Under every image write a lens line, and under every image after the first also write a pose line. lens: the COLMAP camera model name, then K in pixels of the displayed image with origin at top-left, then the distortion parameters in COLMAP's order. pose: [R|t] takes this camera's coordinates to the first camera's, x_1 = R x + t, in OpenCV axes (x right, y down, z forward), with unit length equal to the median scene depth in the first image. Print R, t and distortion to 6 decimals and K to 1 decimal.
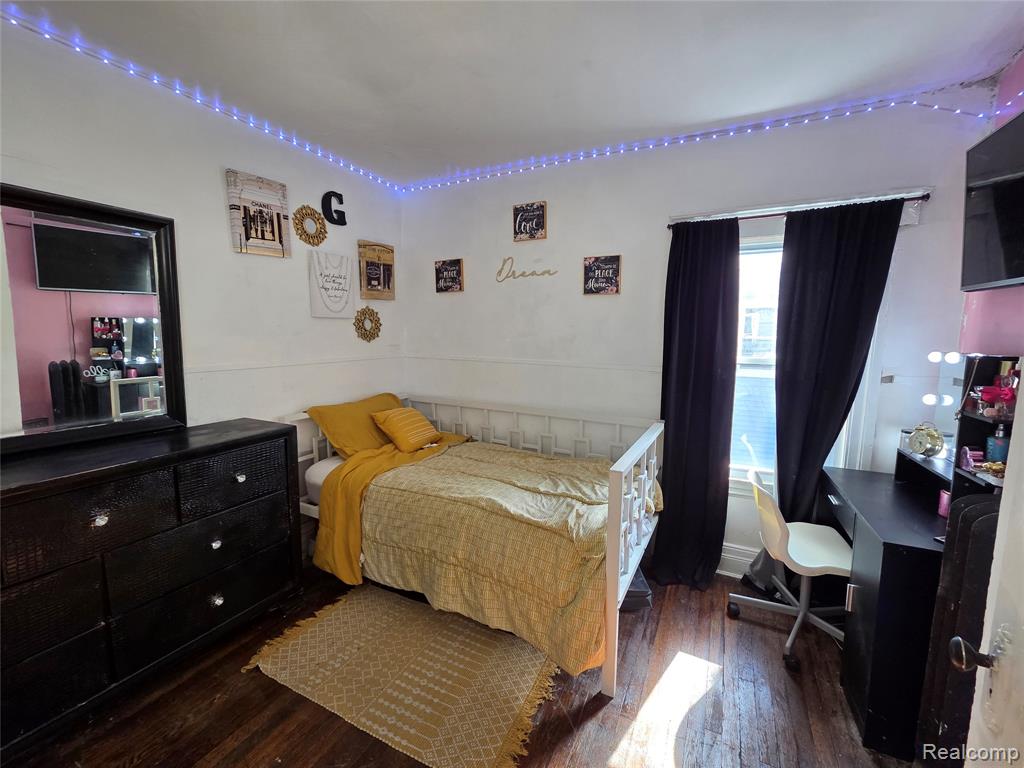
lens RADIAL K [[418.9, 0, 517.4], [0, 418.9, 382.4], [0, 0, 1]] dist [0.002744, -0.000108]
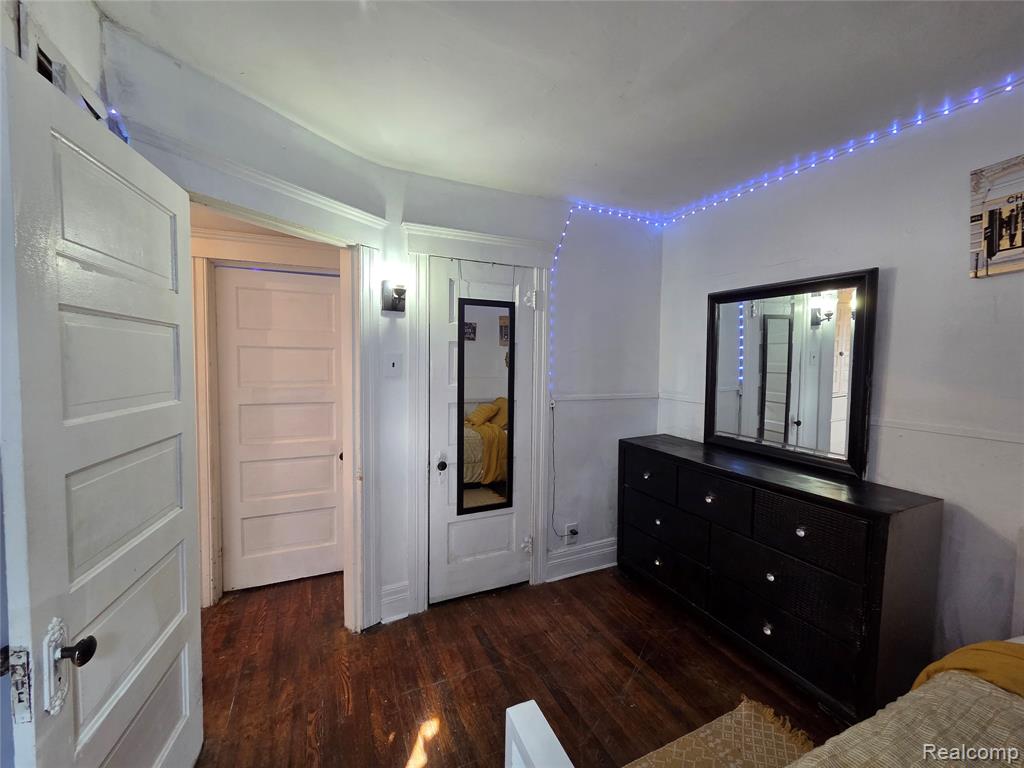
lens RADIAL K [[418.9, 0, 517.0], [0, 418.9, 379.1], [0, 0, 1]] dist [0.002744, -0.000108]
pose [[-0.612599, 0.022561, -0.790072, 0.471870], [-0.112136, 0.987001, 0.115132, -0.149420], [0.782399, 0.159125, -0.602106, 0.970738]]
